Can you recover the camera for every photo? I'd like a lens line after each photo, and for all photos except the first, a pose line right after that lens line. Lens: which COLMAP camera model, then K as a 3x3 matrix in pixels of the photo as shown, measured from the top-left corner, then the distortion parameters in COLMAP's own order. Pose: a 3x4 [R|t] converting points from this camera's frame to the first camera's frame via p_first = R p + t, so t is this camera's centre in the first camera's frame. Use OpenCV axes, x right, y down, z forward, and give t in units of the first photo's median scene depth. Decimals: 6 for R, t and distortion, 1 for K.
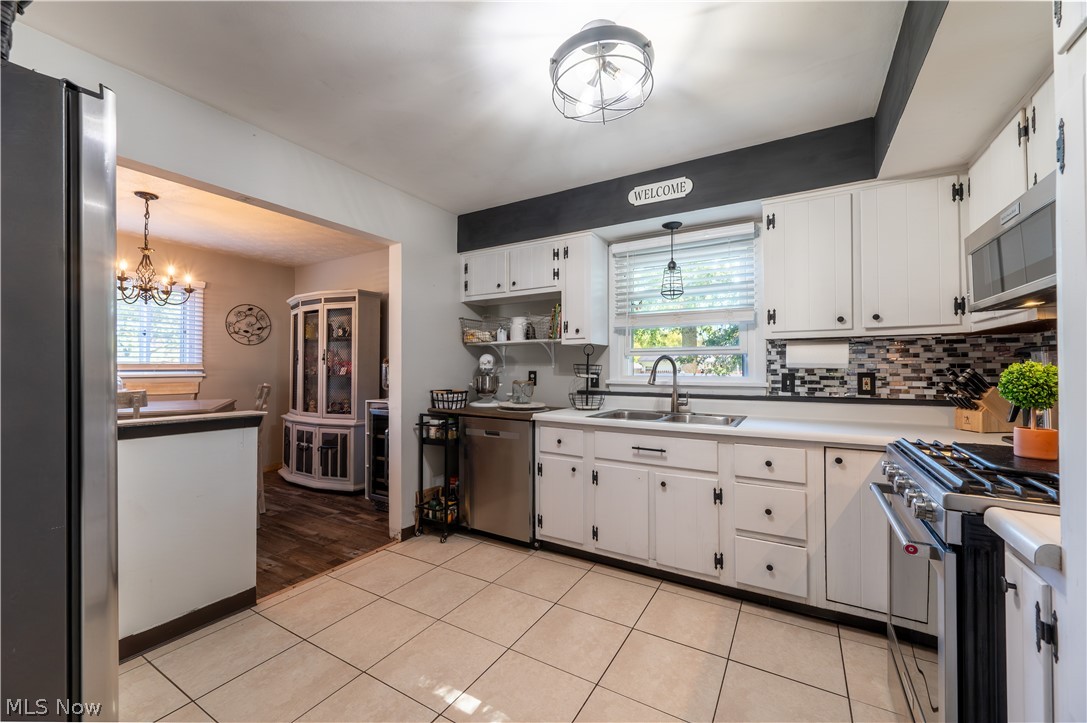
lens RADIAL K [[432.5, 0, 544.9], [0, 432.5, 360.3], [0, 0, 1]] dist [-0.000169, 0.000243]
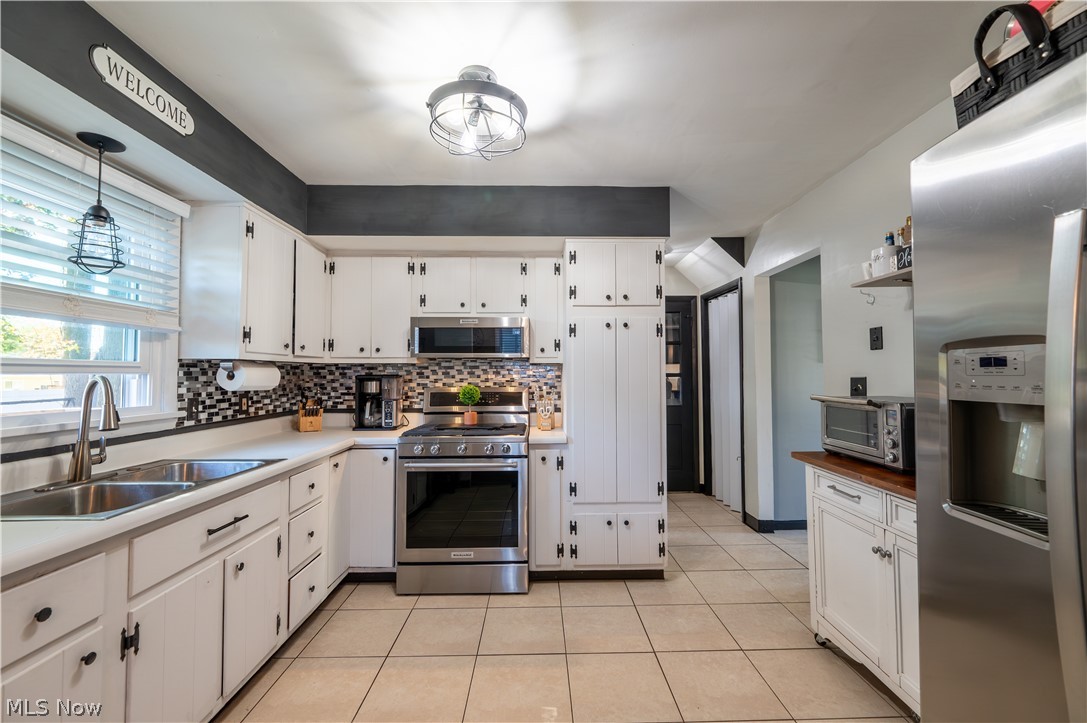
lens RADIAL K [[432.5, 0, 544.9], [0, 432.5, 360.3], [0, 0, 1]] dist [-0.000169, 0.000243]
pose [[-0.522764, 0.051326, 0.850931, -0.518577], [0.018479, 0.998634, -0.048883, 0.011054], [-0.852277, -0.009830, -0.522998, 0.870931]]
